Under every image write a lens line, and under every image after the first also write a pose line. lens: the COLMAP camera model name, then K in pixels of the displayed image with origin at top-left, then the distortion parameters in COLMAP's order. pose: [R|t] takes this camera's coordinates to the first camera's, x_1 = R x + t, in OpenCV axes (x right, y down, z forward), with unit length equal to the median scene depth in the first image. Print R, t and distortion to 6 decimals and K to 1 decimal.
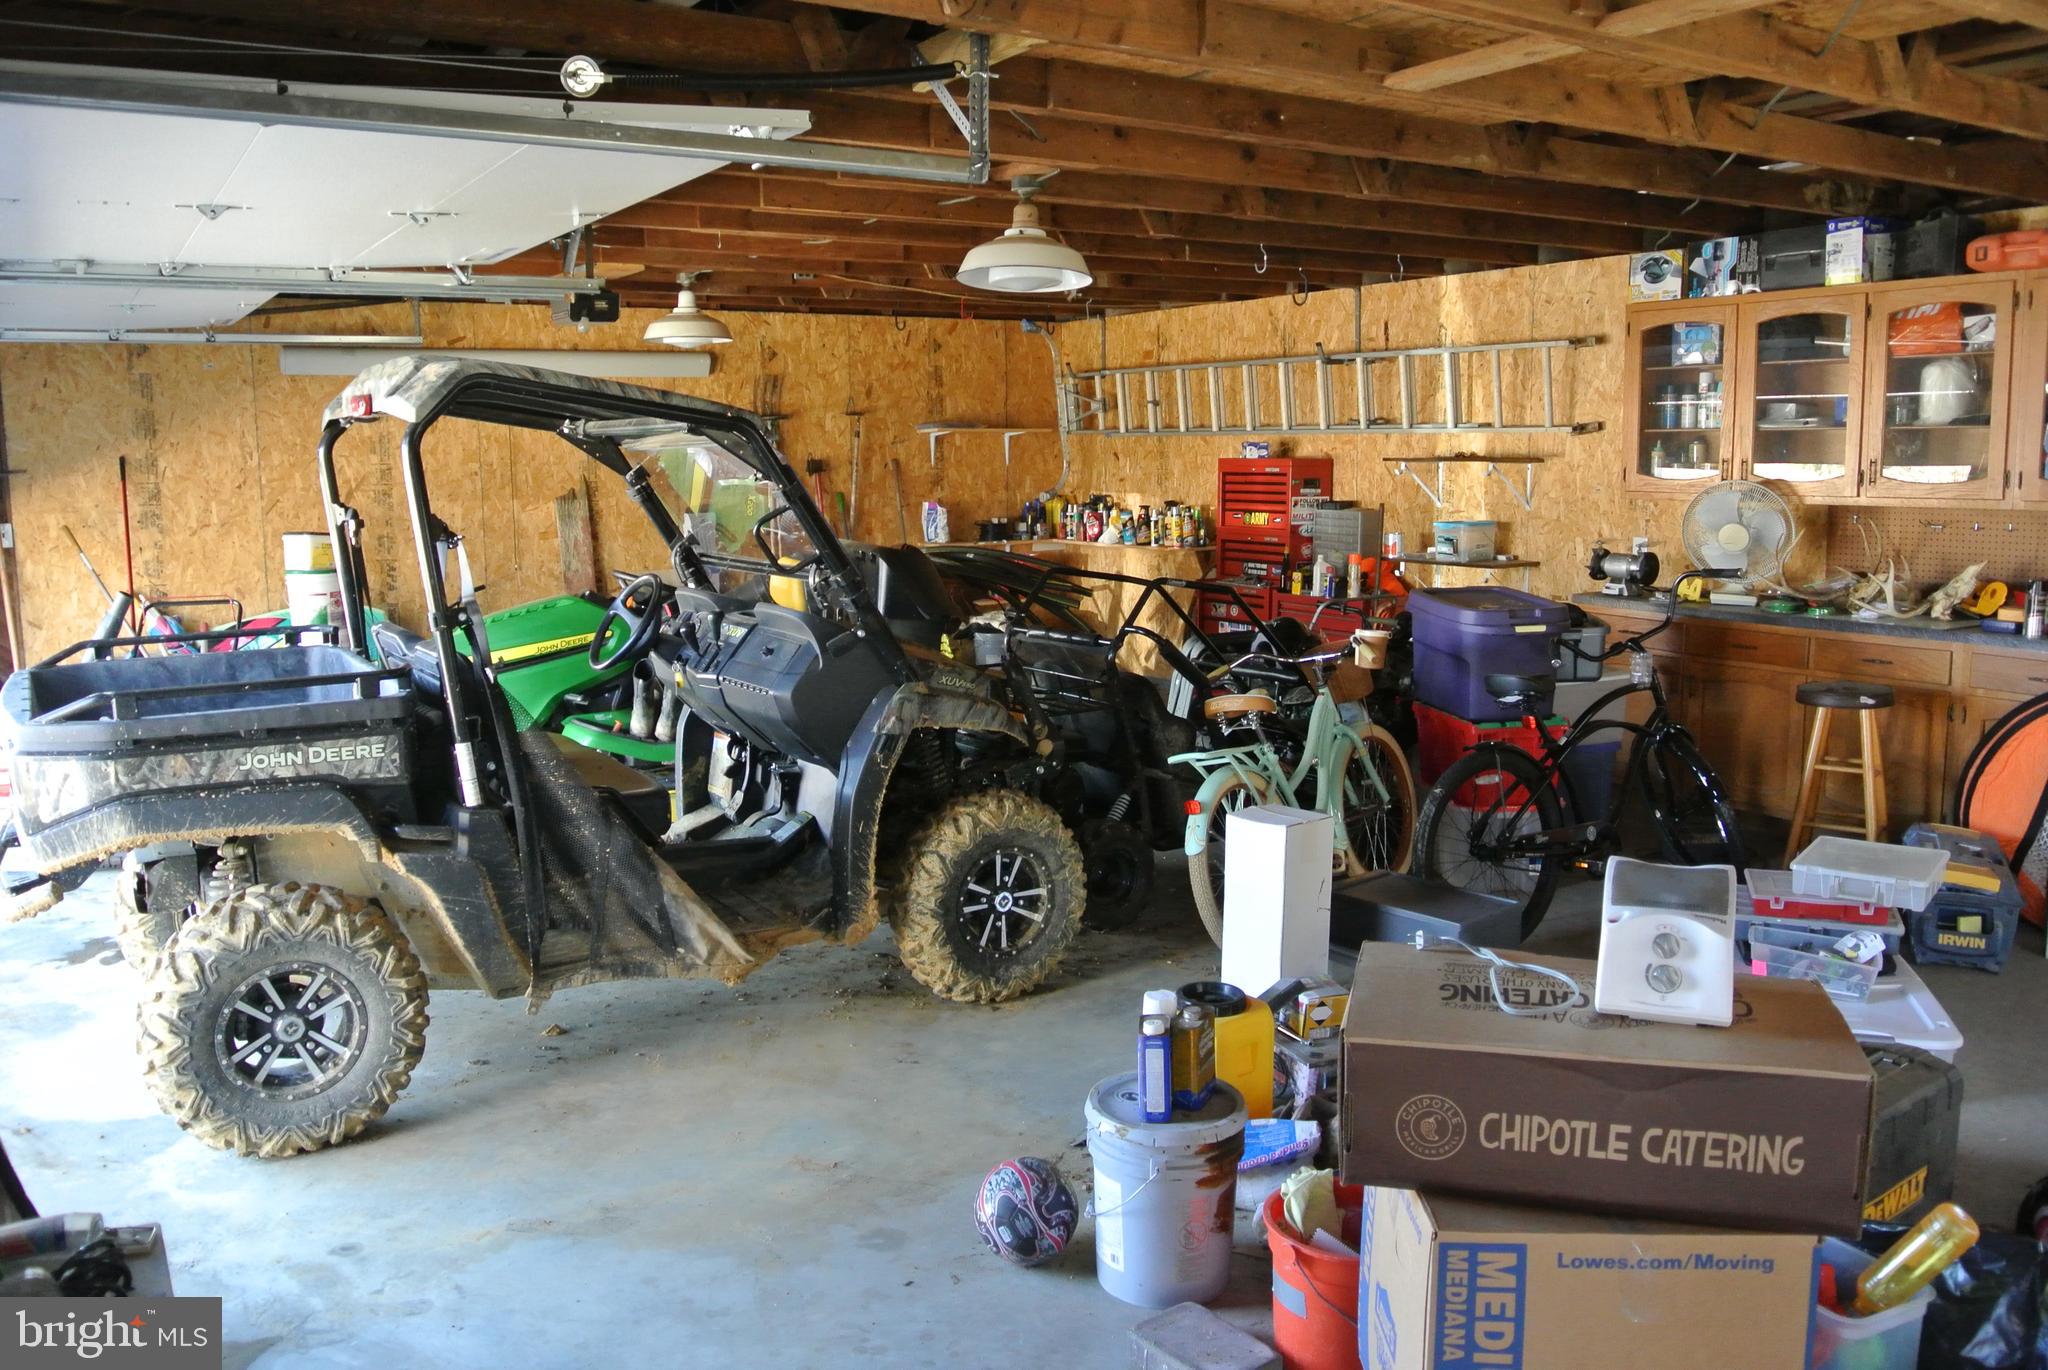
lens RADIAL K [[1588.0, 0, 999.1], [0, 1588.0, 686.2], [0, 0, 1]] dist [-0.086409, 0.037541]
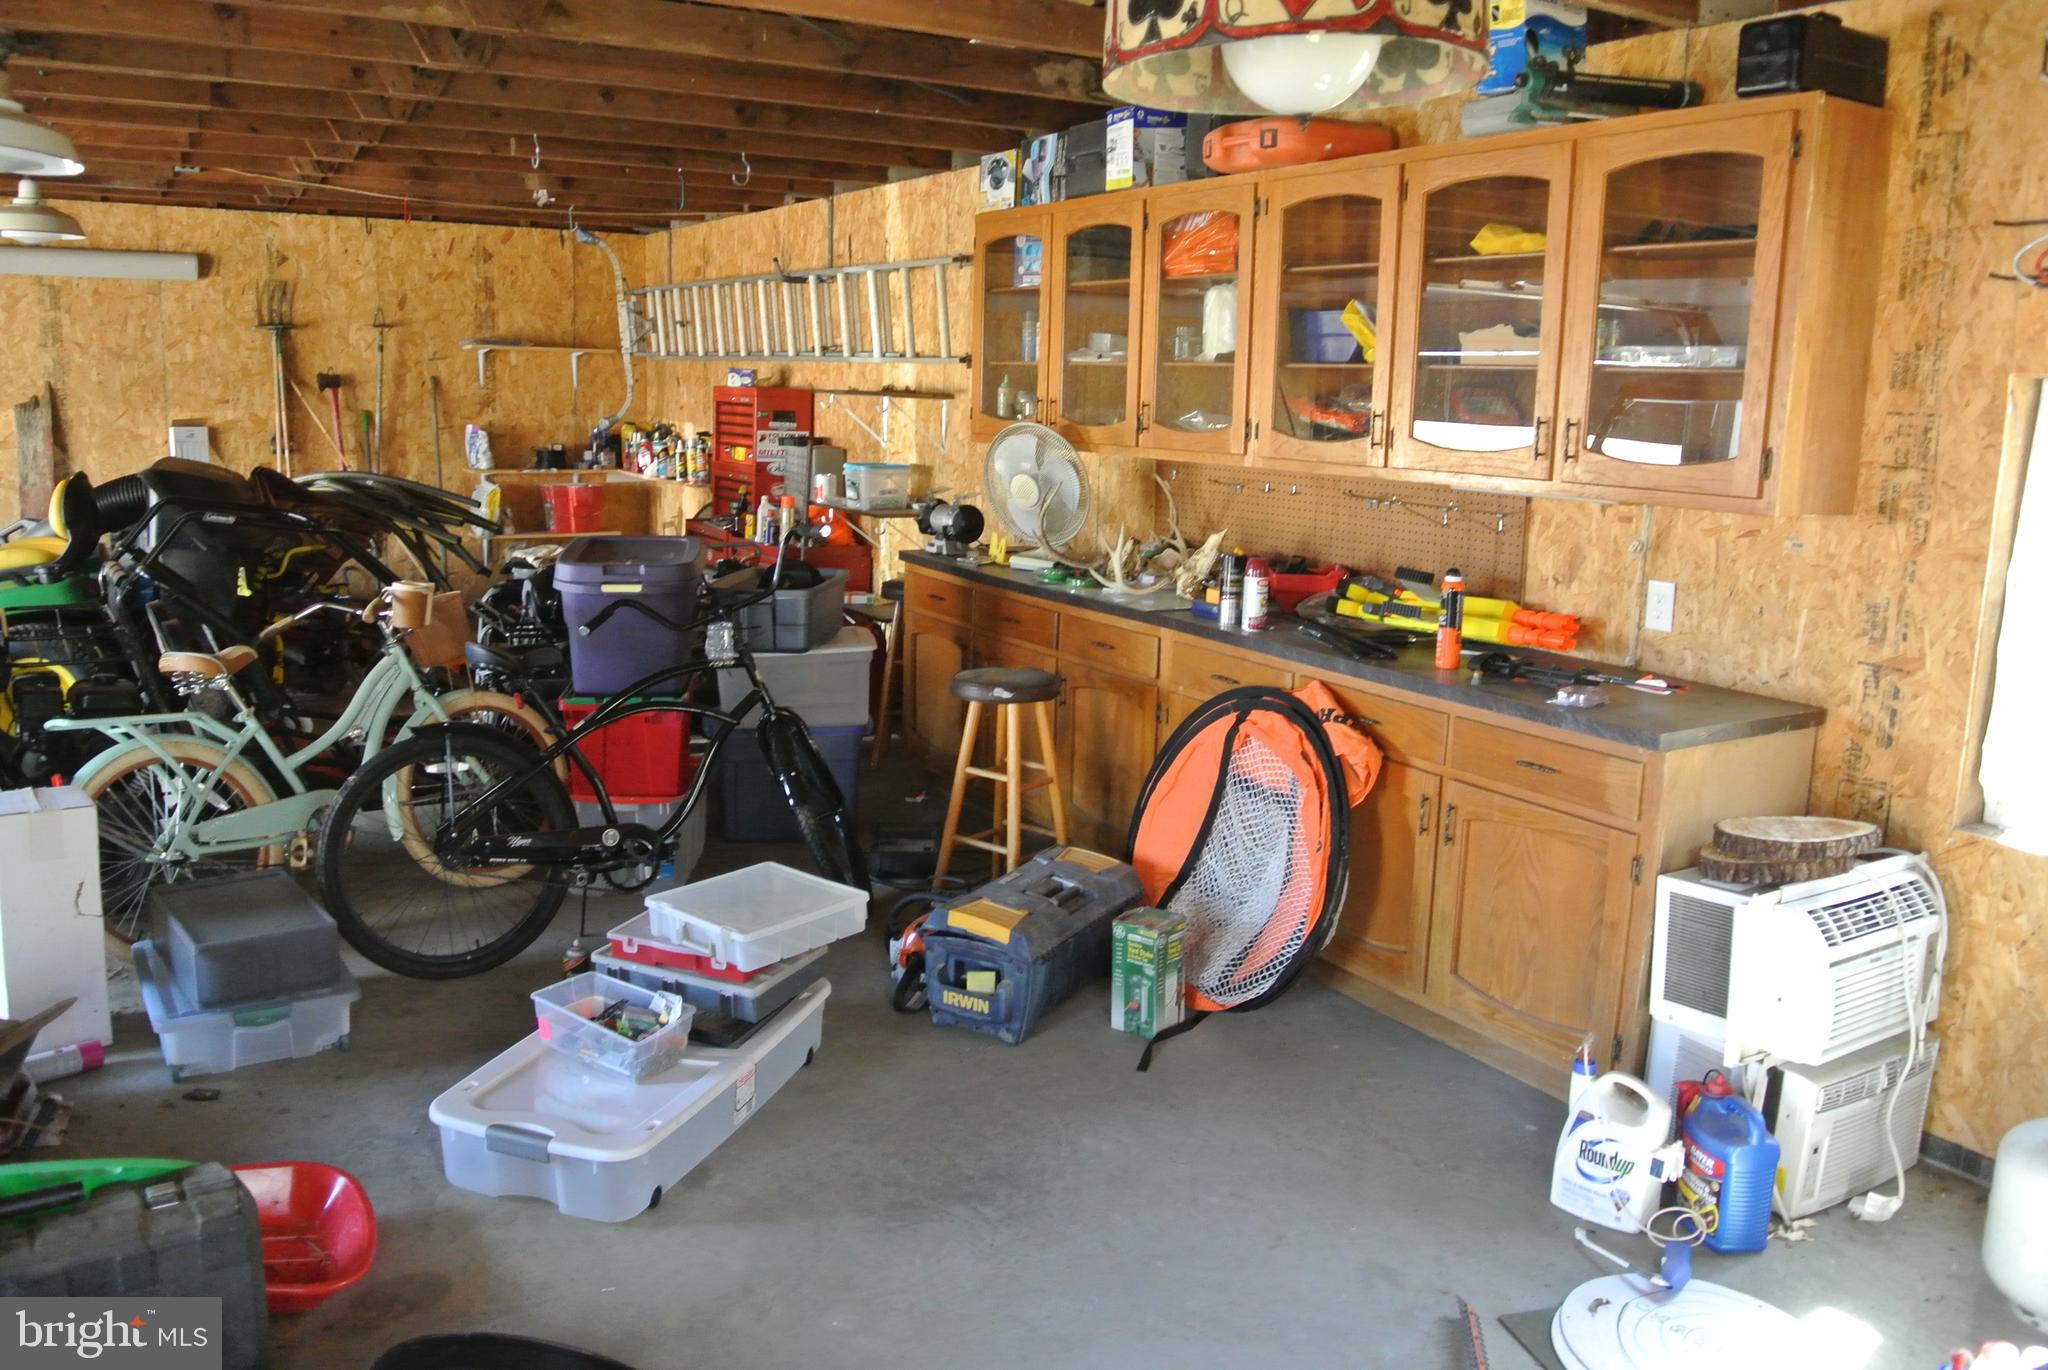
lens RADIAL K [[1588.0, 0, 999.1], [0, 1588.0, 686.2], [0, 0, 1]] dist [-0.086409, 0.037541]
pose [[0.998770, 0.045728, -0.019184, 0.345391], [-0.044926, 0.998177, 0.040297, -0.017038], [0.020991, -0.039386, 0.999004, 0.098849]]
